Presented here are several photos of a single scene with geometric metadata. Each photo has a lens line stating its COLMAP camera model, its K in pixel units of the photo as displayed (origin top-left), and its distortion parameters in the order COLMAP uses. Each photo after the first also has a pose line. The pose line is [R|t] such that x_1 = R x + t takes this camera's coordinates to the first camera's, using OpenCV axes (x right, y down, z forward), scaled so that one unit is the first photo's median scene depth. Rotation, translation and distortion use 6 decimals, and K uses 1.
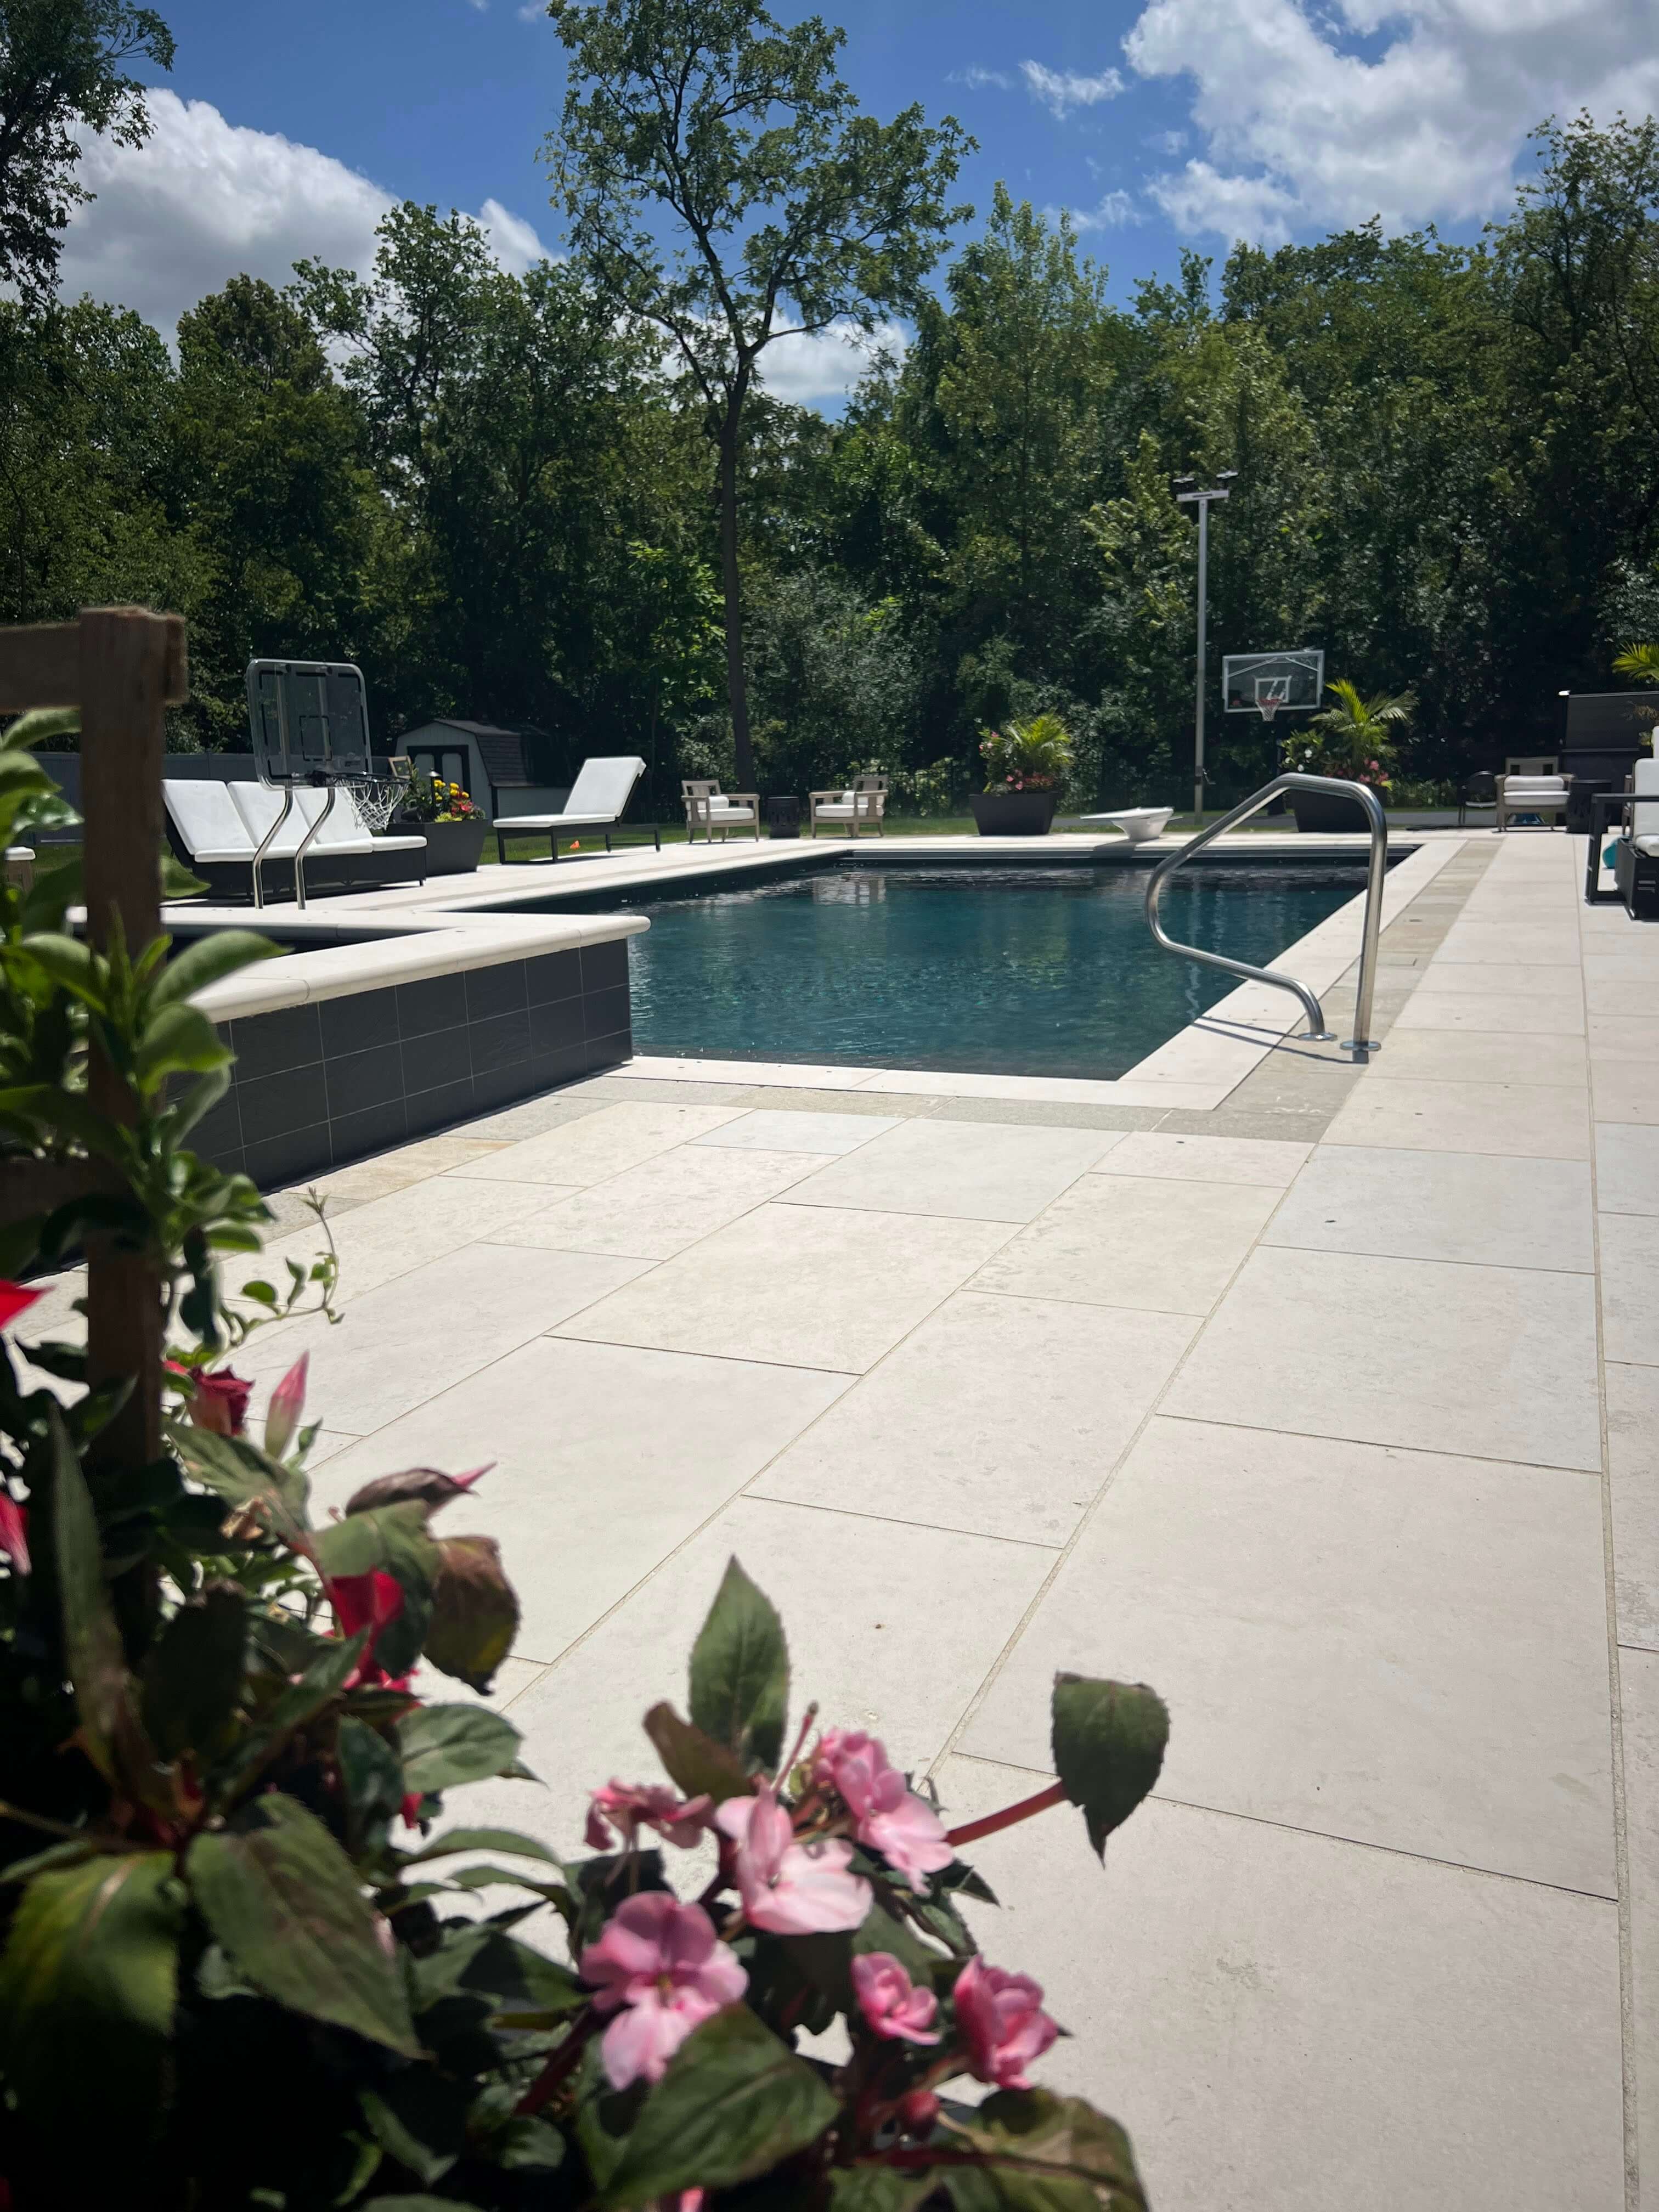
lens RADIAL K [[1694.5, 0, 838.3], [0, 1694.5, 1112.2], [0, 0, 1]] dist [0.010427, 0.002371]
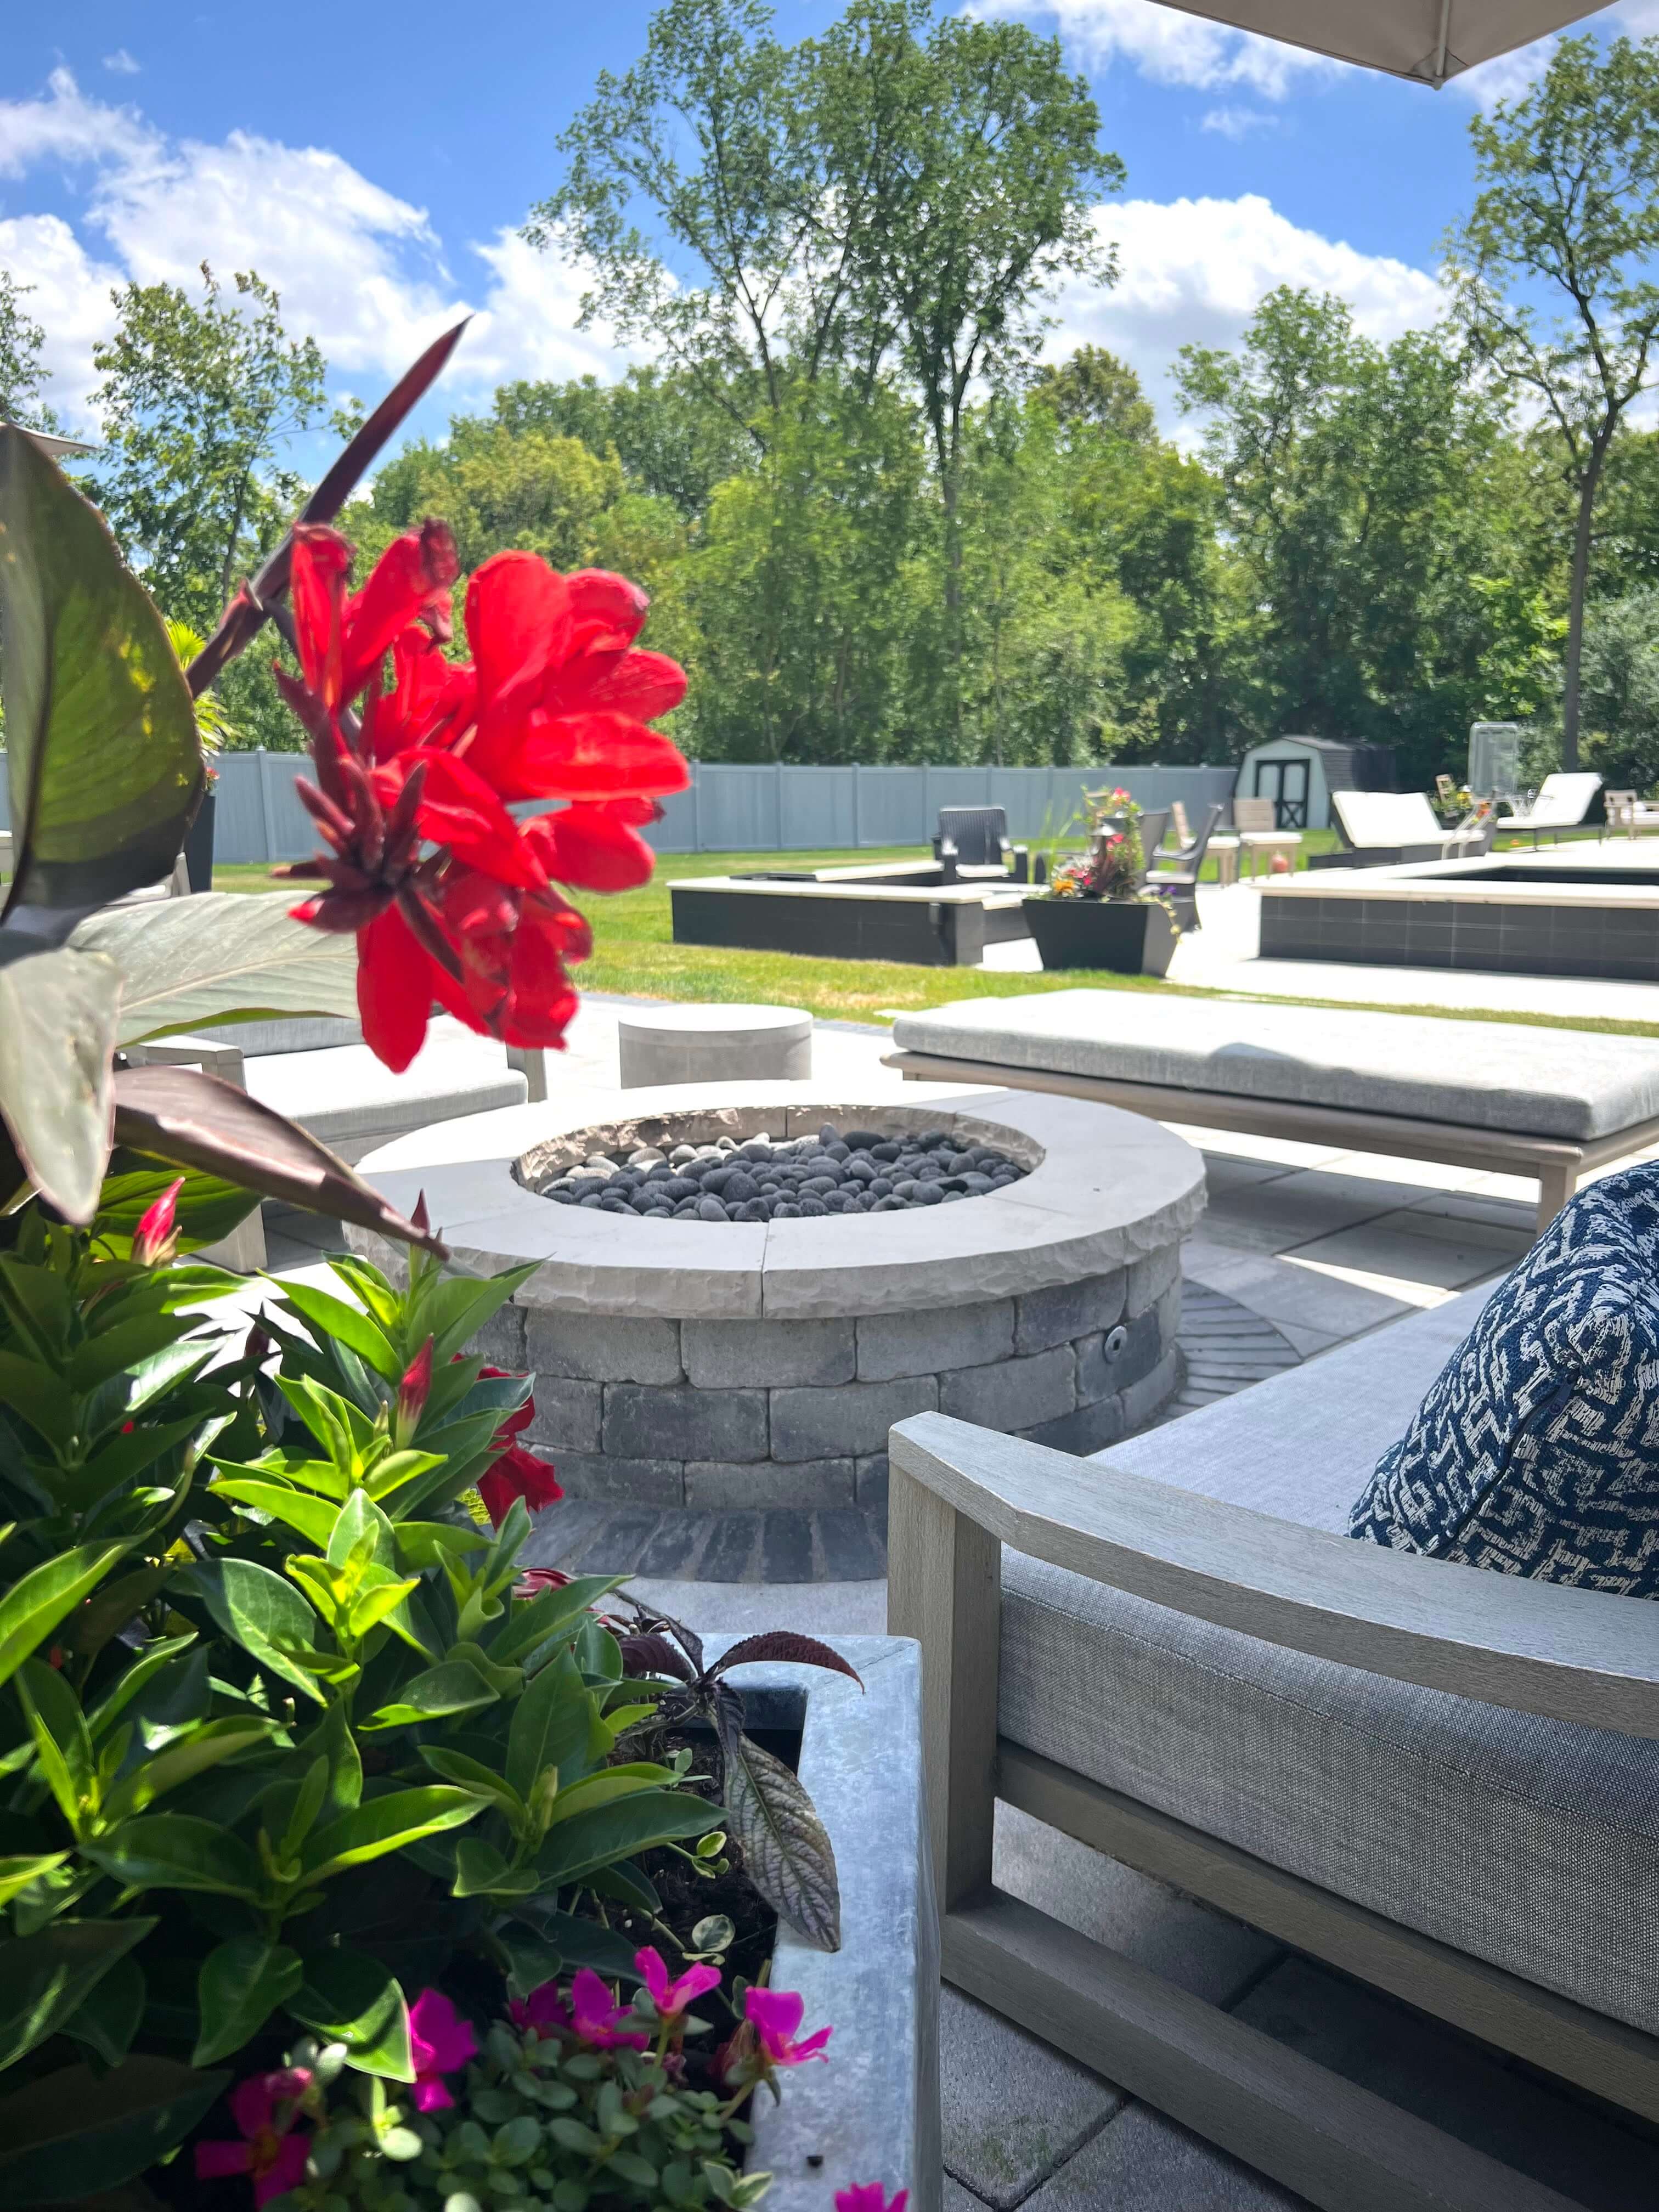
lens RADIAL K [[1688.8, 0, 826.7], [0, 1688.8, 1189.1], [0, 0, 1]] dist [0.007629, 0.001343]
pose [[0.931174, 0.084021, -0.354761, -0.089382], [-0.068770, 0.996093, 0.055406, 0.041494], [0.358030, -0.027196, 0.933314, -0.230889]]
